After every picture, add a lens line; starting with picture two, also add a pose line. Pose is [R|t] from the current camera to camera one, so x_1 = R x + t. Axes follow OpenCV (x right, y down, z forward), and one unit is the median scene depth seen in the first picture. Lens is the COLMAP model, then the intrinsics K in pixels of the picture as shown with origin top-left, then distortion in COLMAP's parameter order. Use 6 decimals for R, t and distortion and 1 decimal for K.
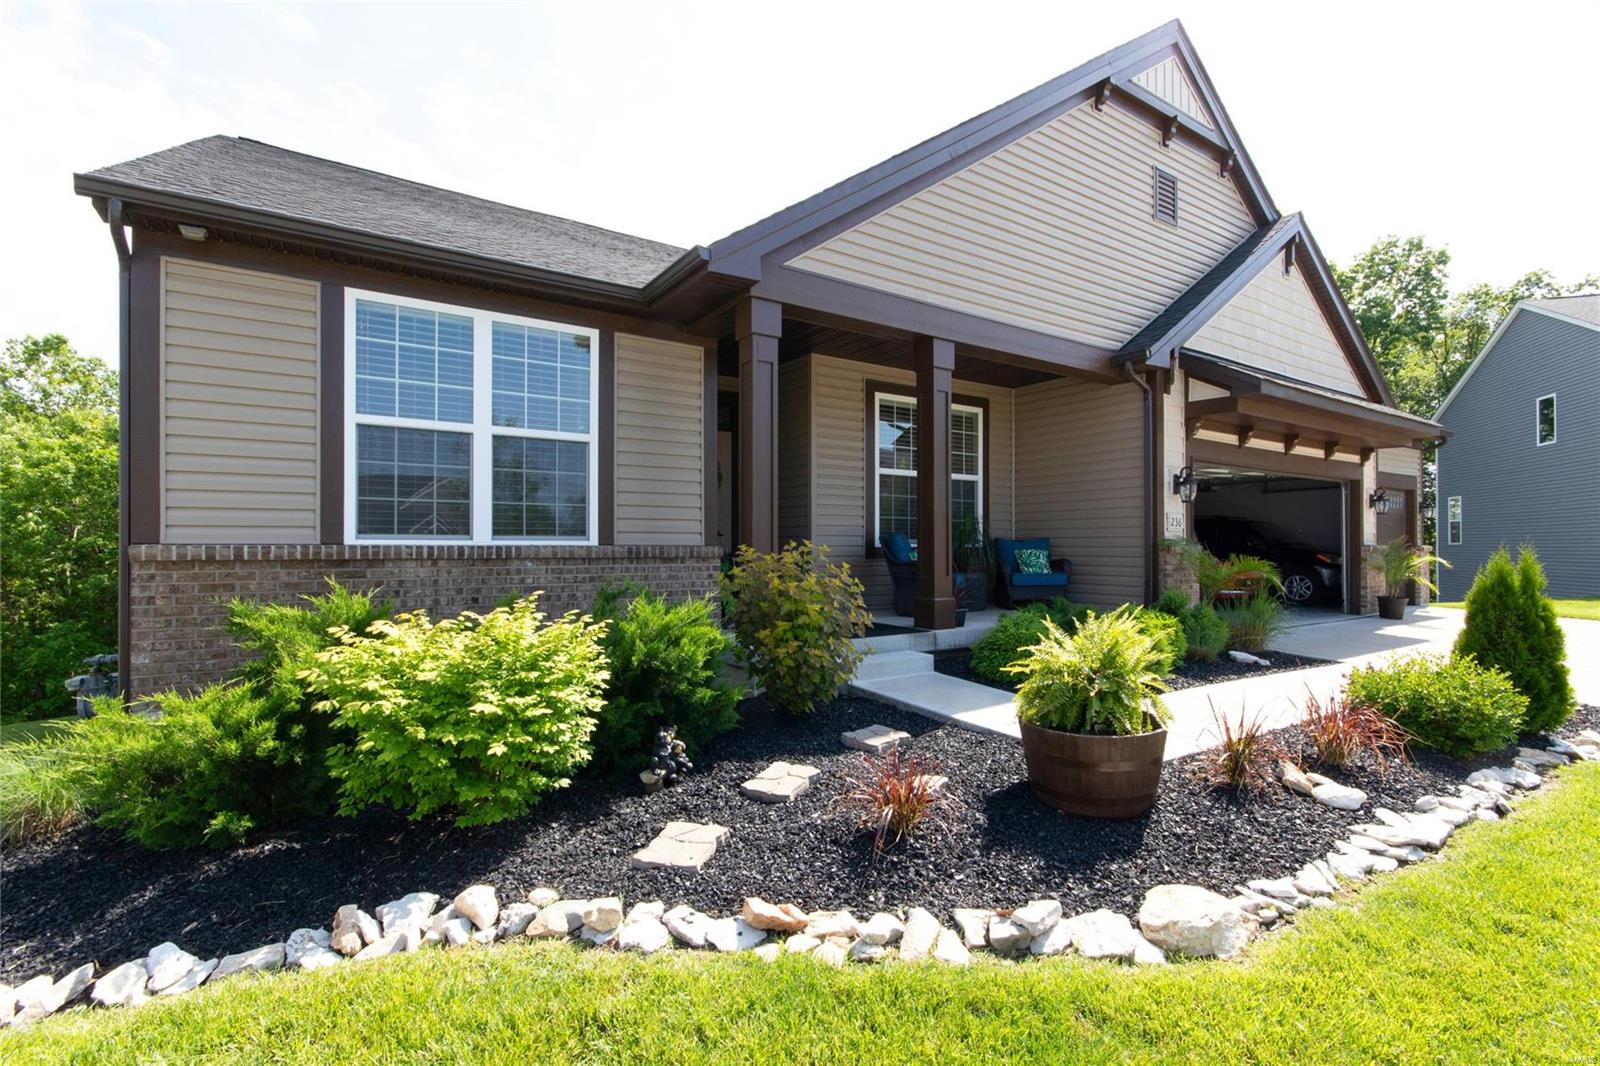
lens RADIAL K [[744.8, 0, 800.0], [0, 744.8, 533.0], [0, 0, 1]] dist [-0.000033, 0.000349]
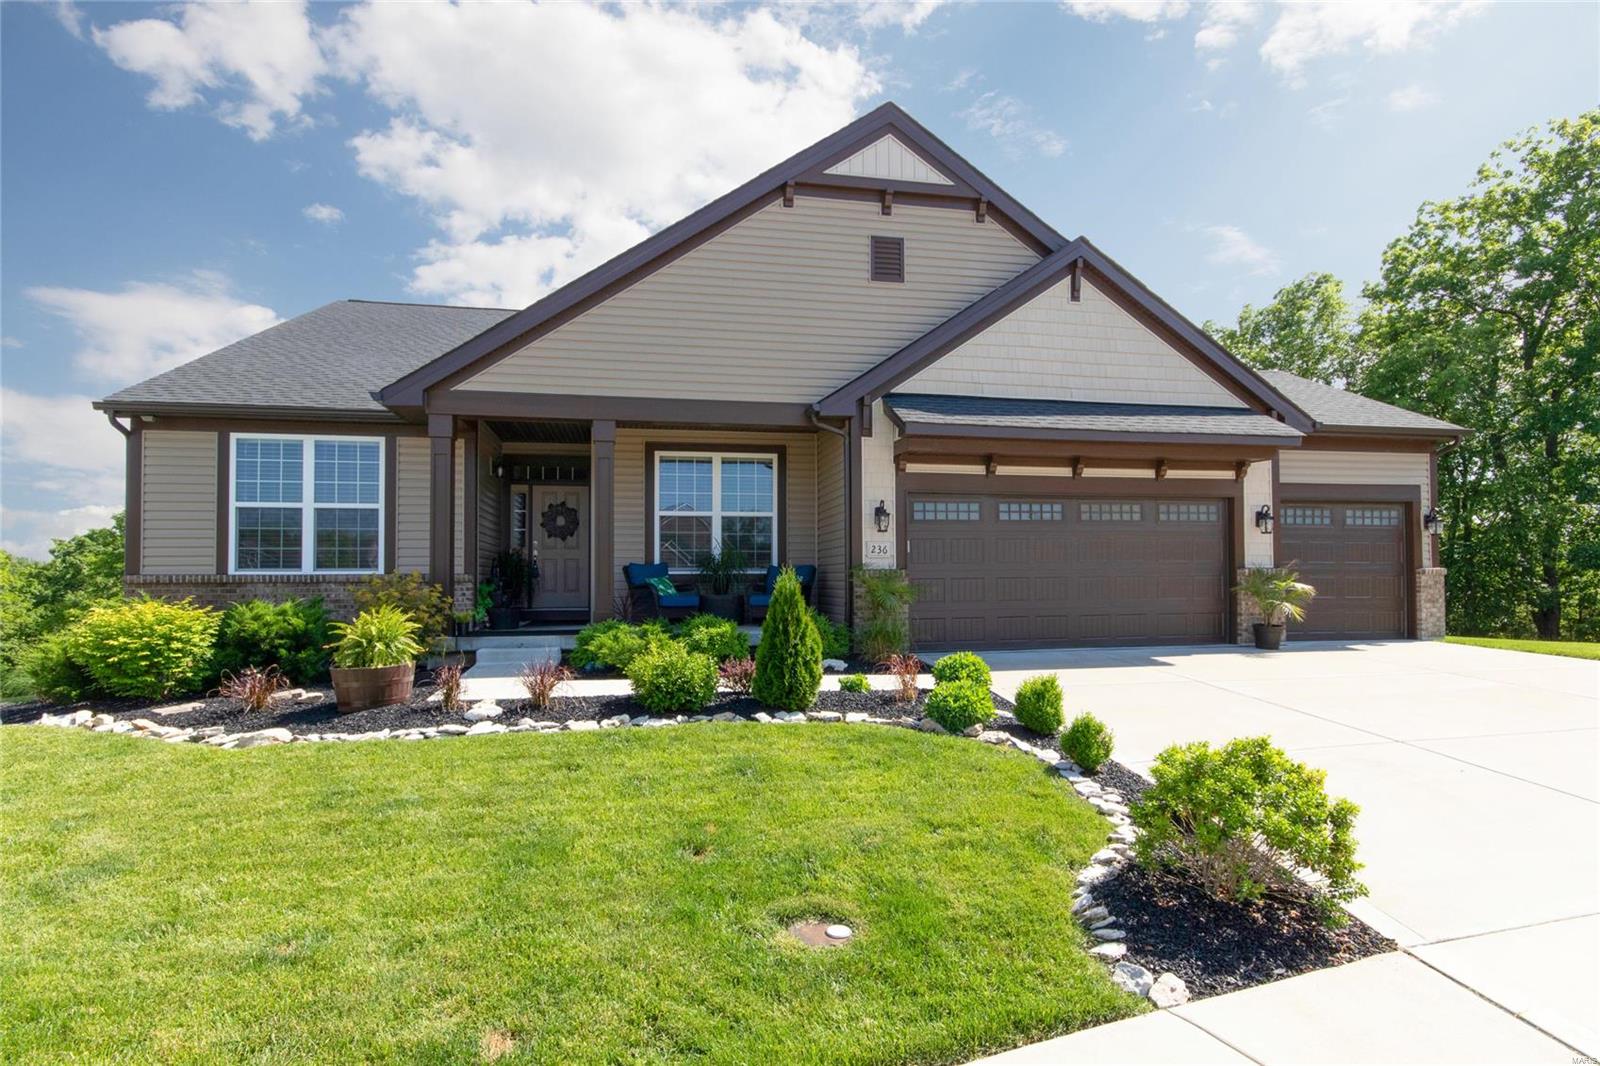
lens RADIAL K [[831.8, 0, 800.1], [0, 831.8, 556.1], [0, 0, 1]] dist [-0.000263, -0.000295]
pose [[0.924519, -0.017228, -0.380748, 1.312931], [0.013756, 0.999835, -0.011837, 0.012458], [0.380889, 0.005706, 0.924603, -0.312630]]
